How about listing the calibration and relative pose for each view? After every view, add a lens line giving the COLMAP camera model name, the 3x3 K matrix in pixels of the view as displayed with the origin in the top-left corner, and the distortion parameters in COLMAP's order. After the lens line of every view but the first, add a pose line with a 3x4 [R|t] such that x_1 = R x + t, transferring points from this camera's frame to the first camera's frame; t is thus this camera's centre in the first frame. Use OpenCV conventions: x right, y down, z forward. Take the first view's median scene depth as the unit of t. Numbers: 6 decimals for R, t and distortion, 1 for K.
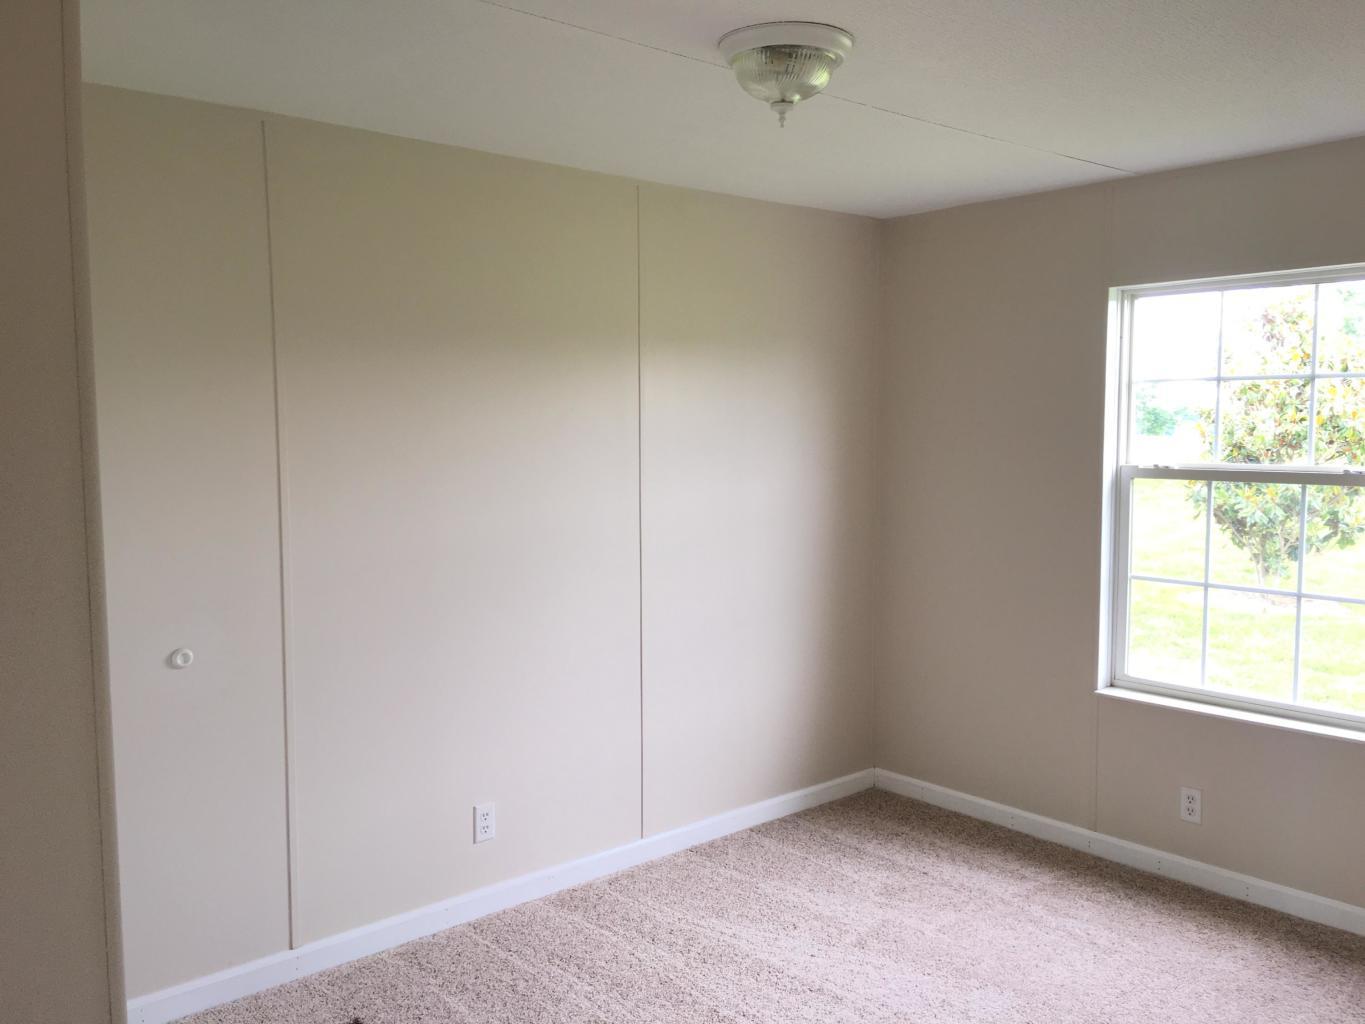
lens RADIAL K [[1162.8, 0, 682.5], [0, 1162.8, 512.0], [0, 0, 1]] dist [0.002316, 0.000994]
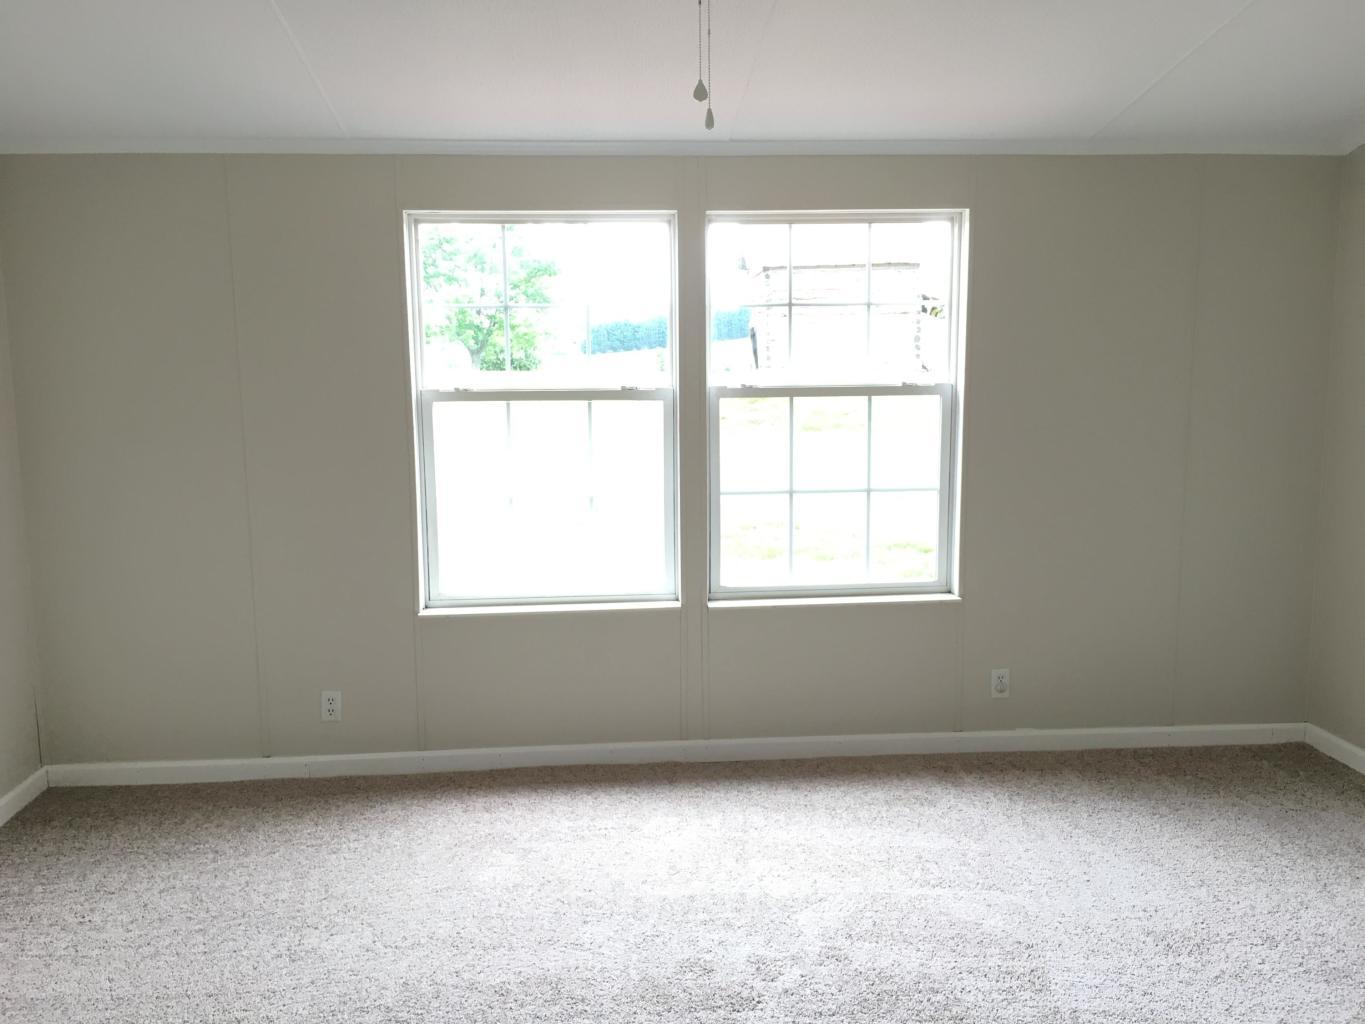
lens RADIAL K [[1063.3, 0, 682.3], [0, 1063.3, 480.2], [0, 0, 1]] dist [0.043883, -0.000250]
pose [[0.608819, -0.106696, 0.786102, -0.234066], [0.071540, 0.994261, 0.079543, -0.020714], [-0.790077, 0.007810, 0.612958, 0.264827]]
